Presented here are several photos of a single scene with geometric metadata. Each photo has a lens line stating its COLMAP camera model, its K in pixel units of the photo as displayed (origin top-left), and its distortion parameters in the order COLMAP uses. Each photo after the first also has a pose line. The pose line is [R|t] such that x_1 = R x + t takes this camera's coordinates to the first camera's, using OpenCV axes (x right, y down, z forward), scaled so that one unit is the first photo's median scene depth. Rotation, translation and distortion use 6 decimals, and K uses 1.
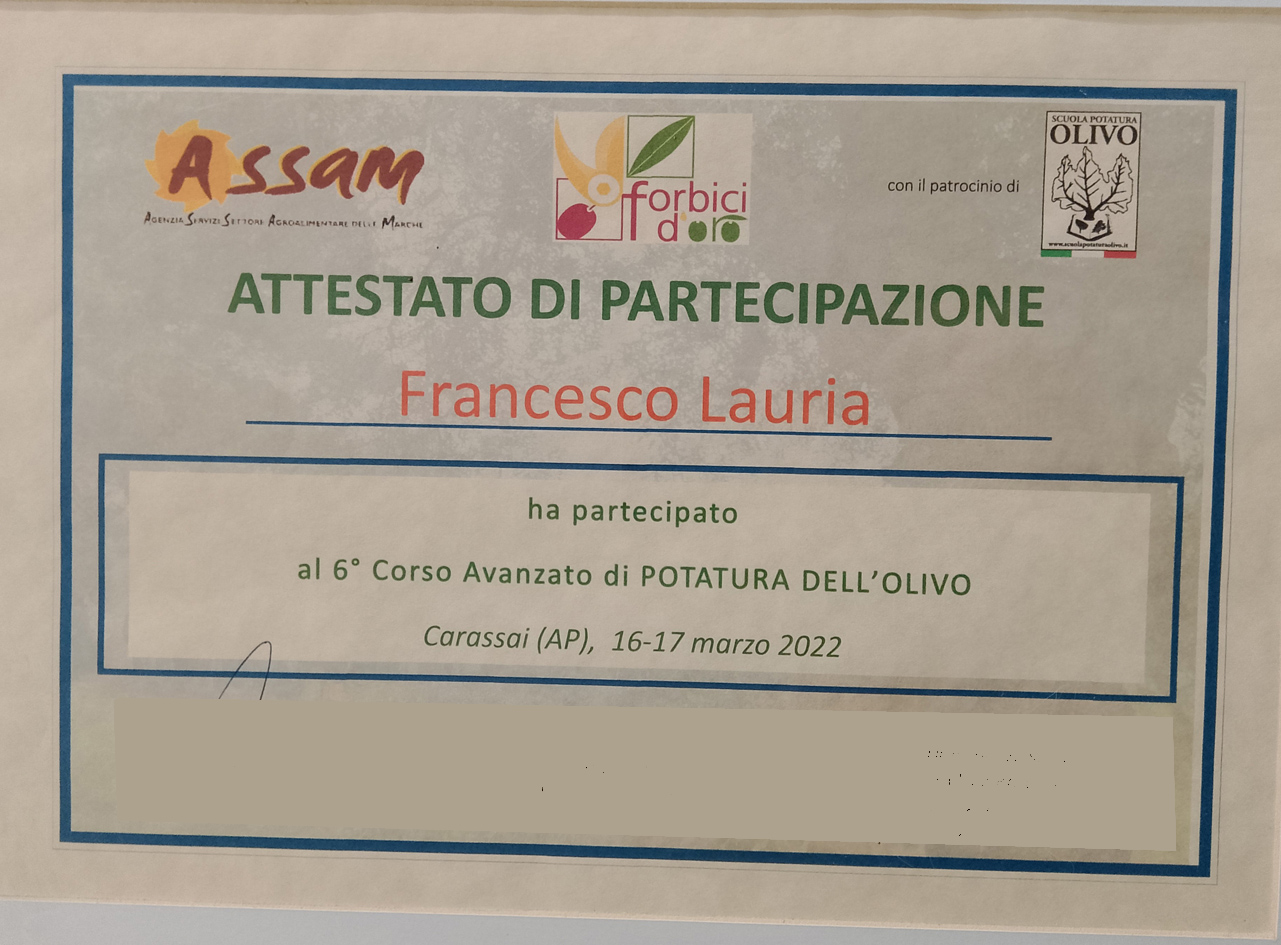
lens RADIAL K [[3541.5, 0, 640.5], [0, 3541.5, 472.5], [0, 0, 1]] dist [0.077301, 0.800651]
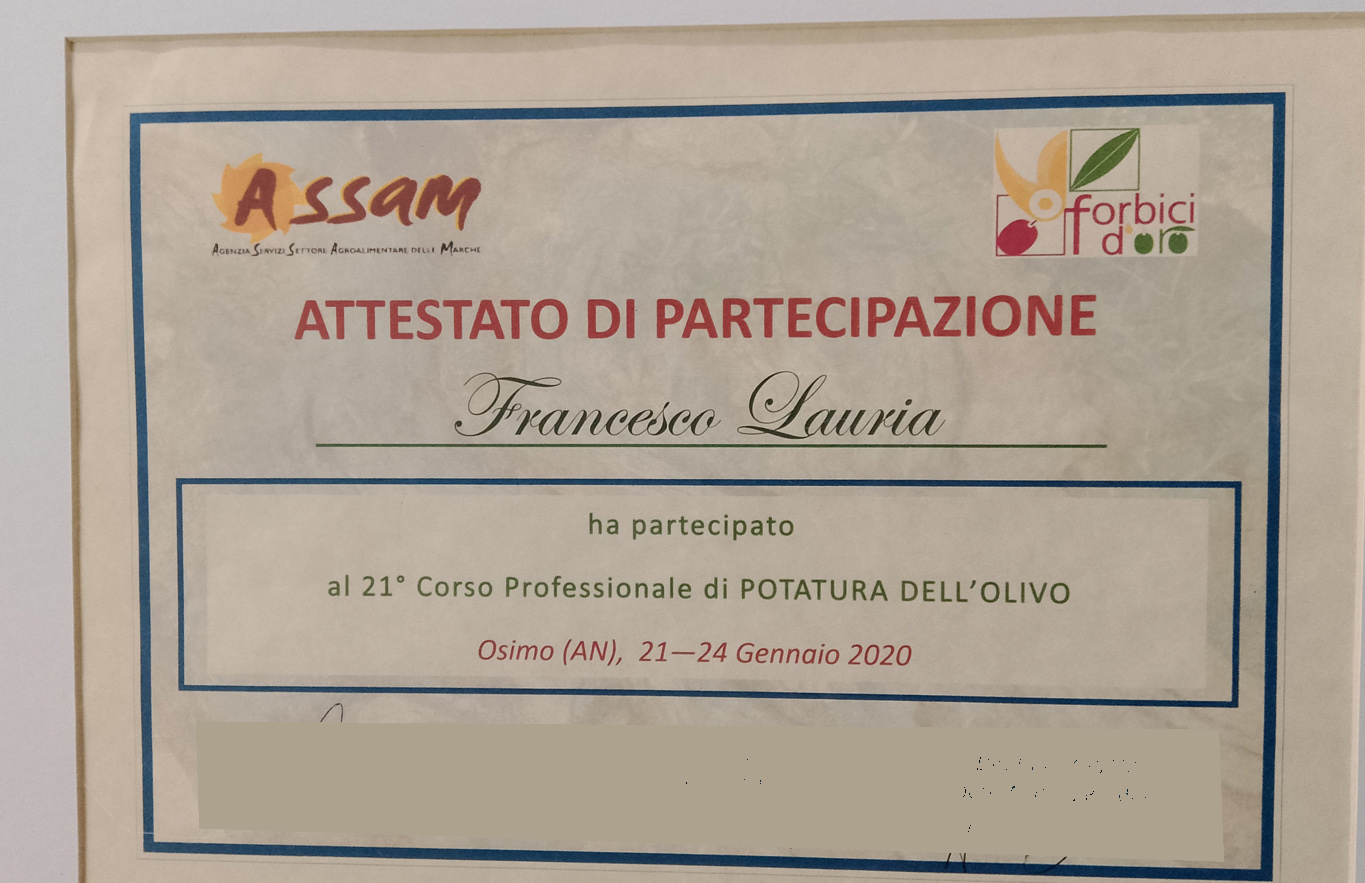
lens RADIAL K [[3531.6, 0, 682.8], [0, 3531.6, 528.5], [0, 0, 1]] dist [0.115805, 0.090233]
pose [[0.993392, -0.016771, -0.113537, 0.110987], [0.017950, 0.999795, 0.009369, 0.002326], [0.113356, -0.011345, 0.993490, -0.011105]]
